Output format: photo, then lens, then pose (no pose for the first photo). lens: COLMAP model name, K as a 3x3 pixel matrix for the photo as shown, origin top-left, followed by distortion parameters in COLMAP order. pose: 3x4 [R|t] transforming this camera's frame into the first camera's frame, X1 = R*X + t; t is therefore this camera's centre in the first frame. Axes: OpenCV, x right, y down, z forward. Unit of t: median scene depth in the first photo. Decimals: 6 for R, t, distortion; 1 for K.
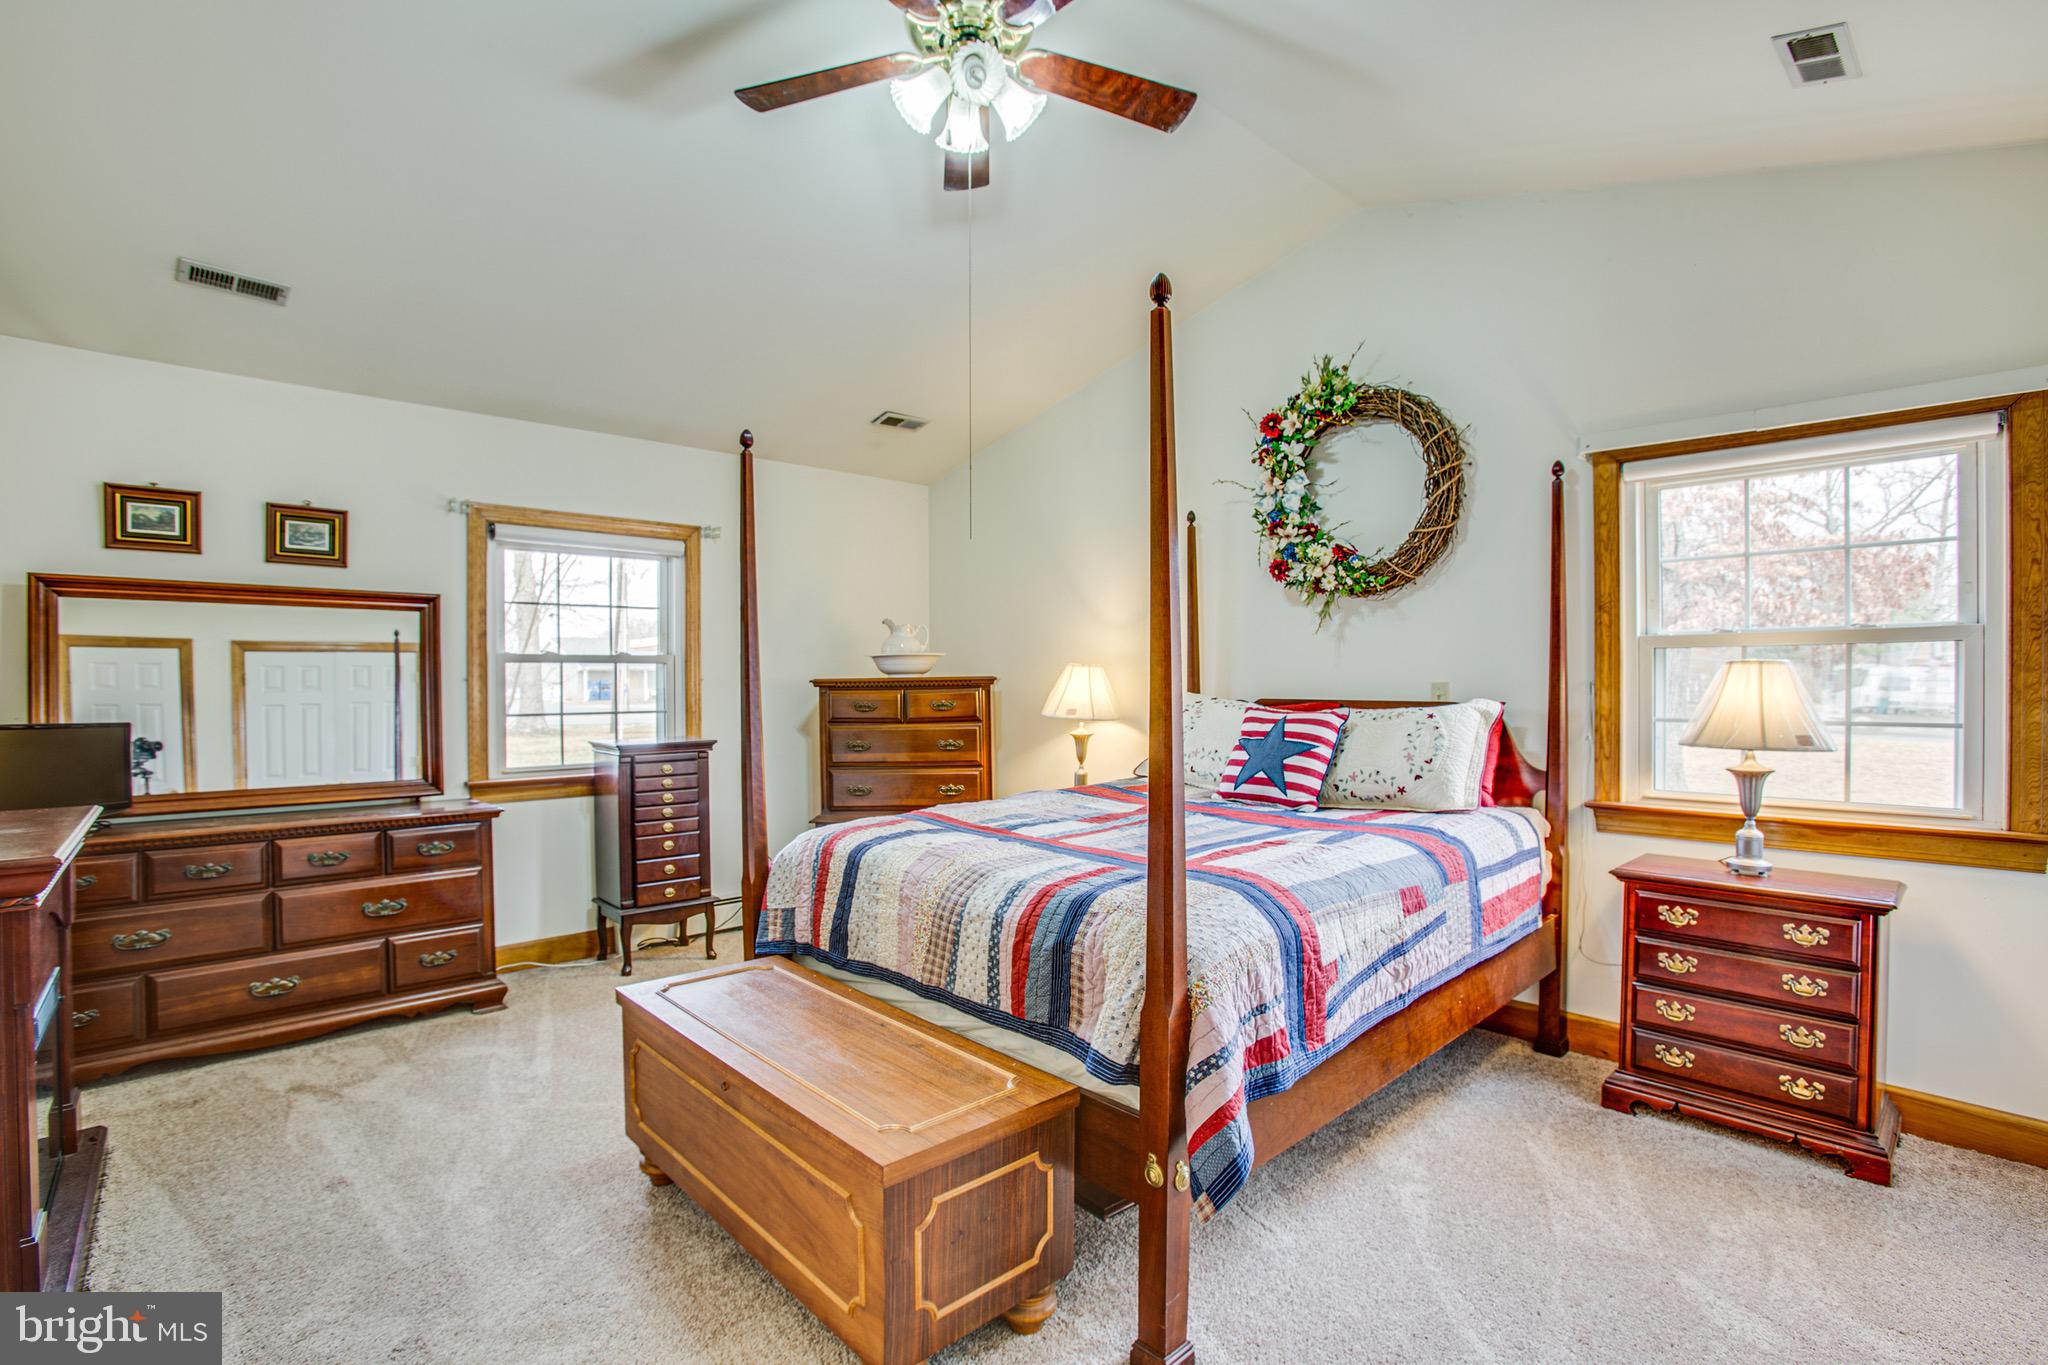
lens RADIAL K [[966.1, 0, 1032.5], [0, 966.1, 689.0], [0, 0, 1]] dist [-0.075223, 0.031349]
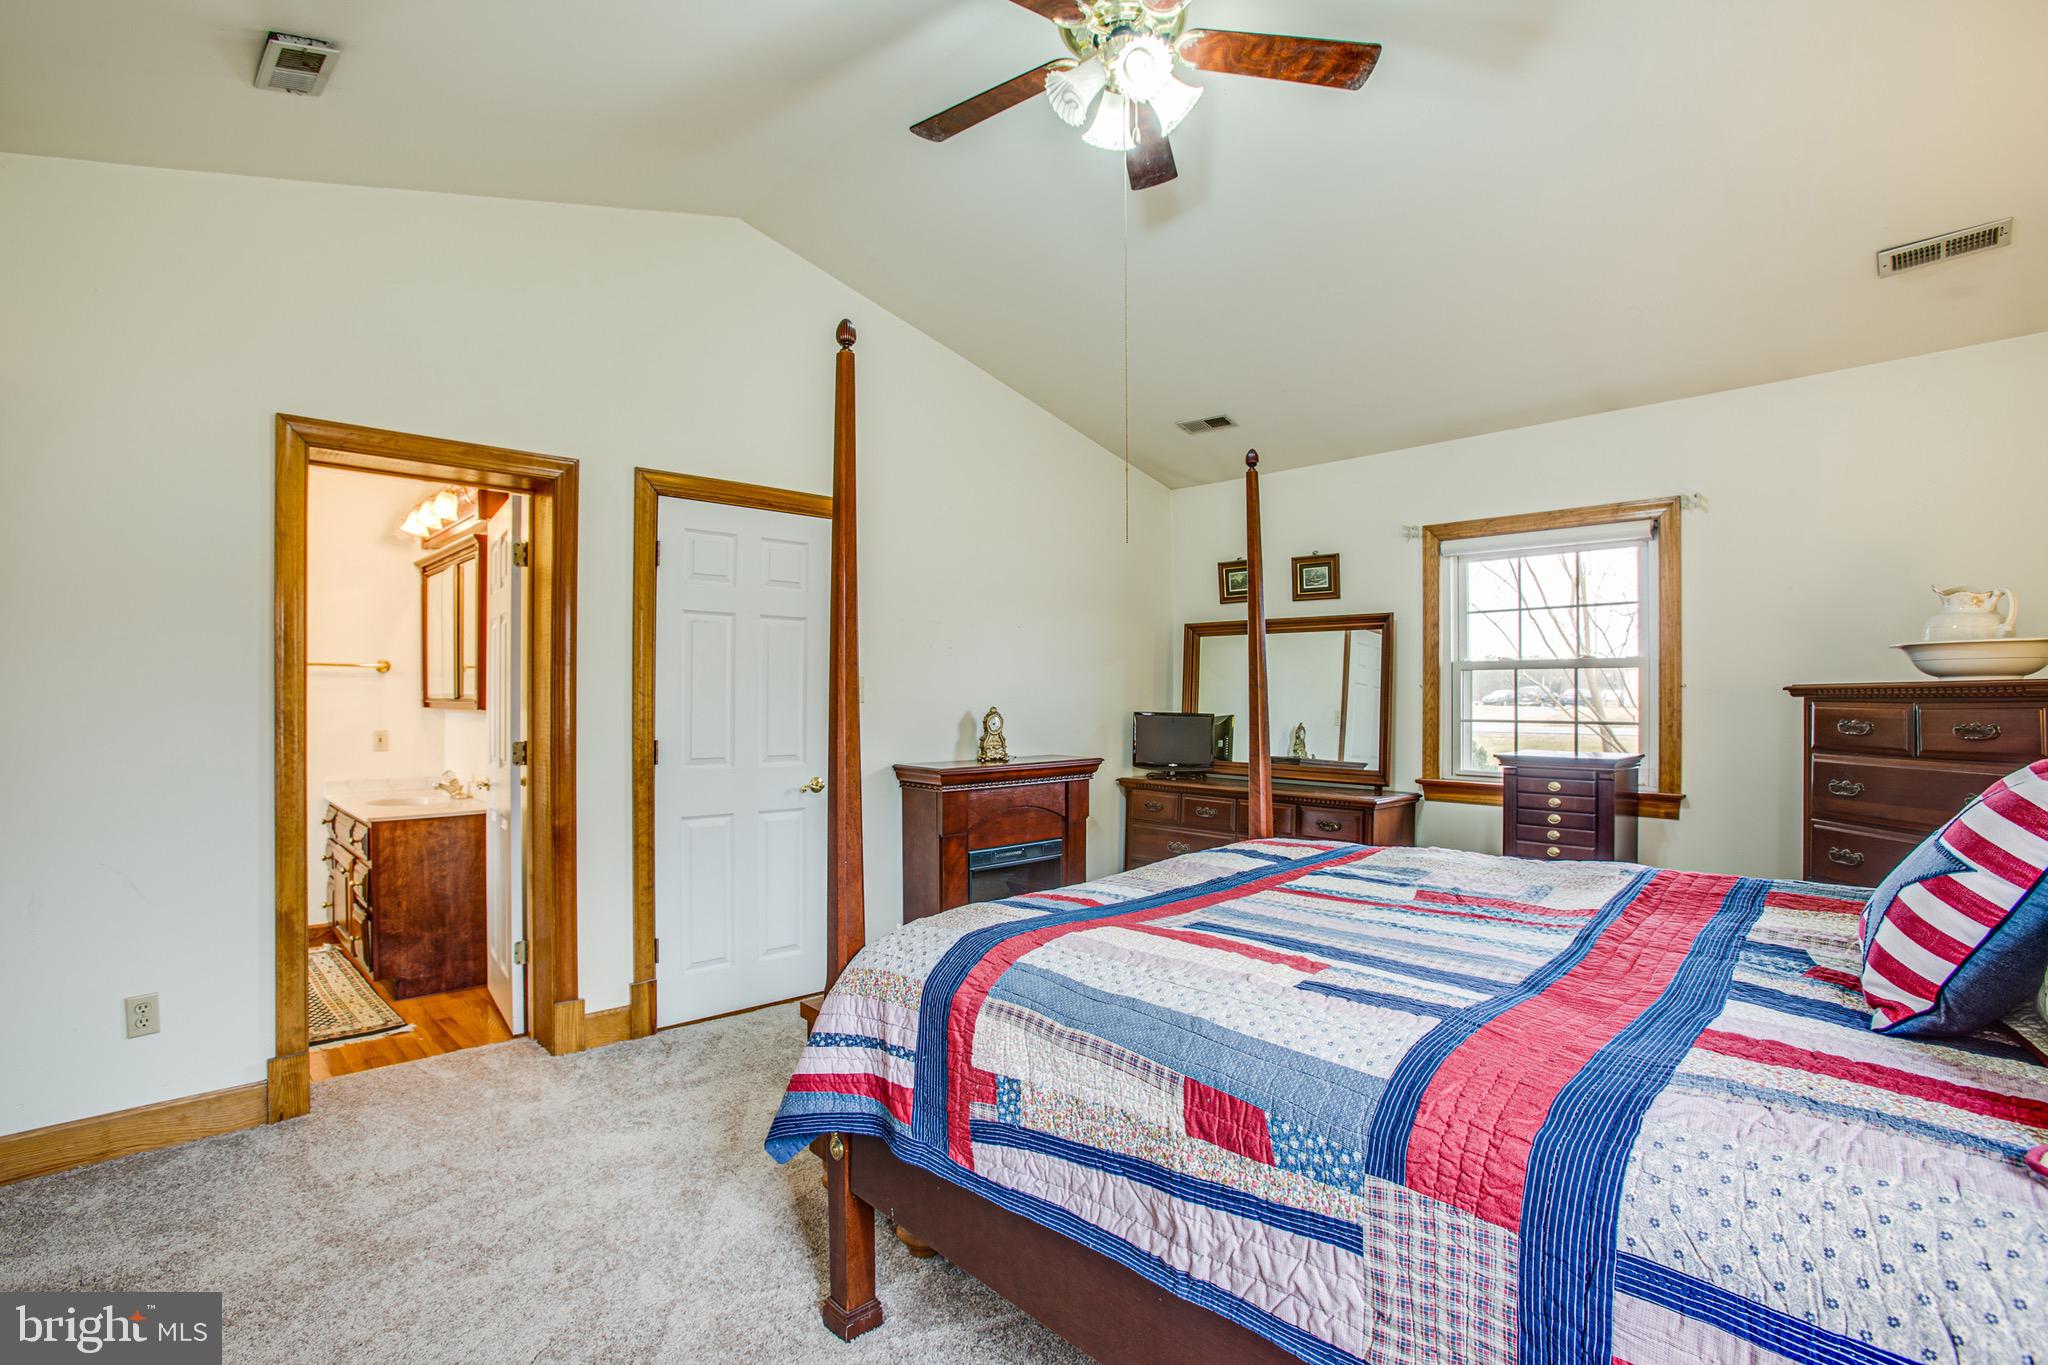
lens RADIAL K [[1014.7, 0, 1046.5], [0, 1014.7, 683.1], [0, 0, 1]] dist [-0.030830, 0.031982]
pose [[-0.002365, -0.004275, -0.999988, 0.670005], [-0.009135, 0.999949, -0.004253, -0.005504], [0.999955, 0.009125, -0.002403, 0.636310]]
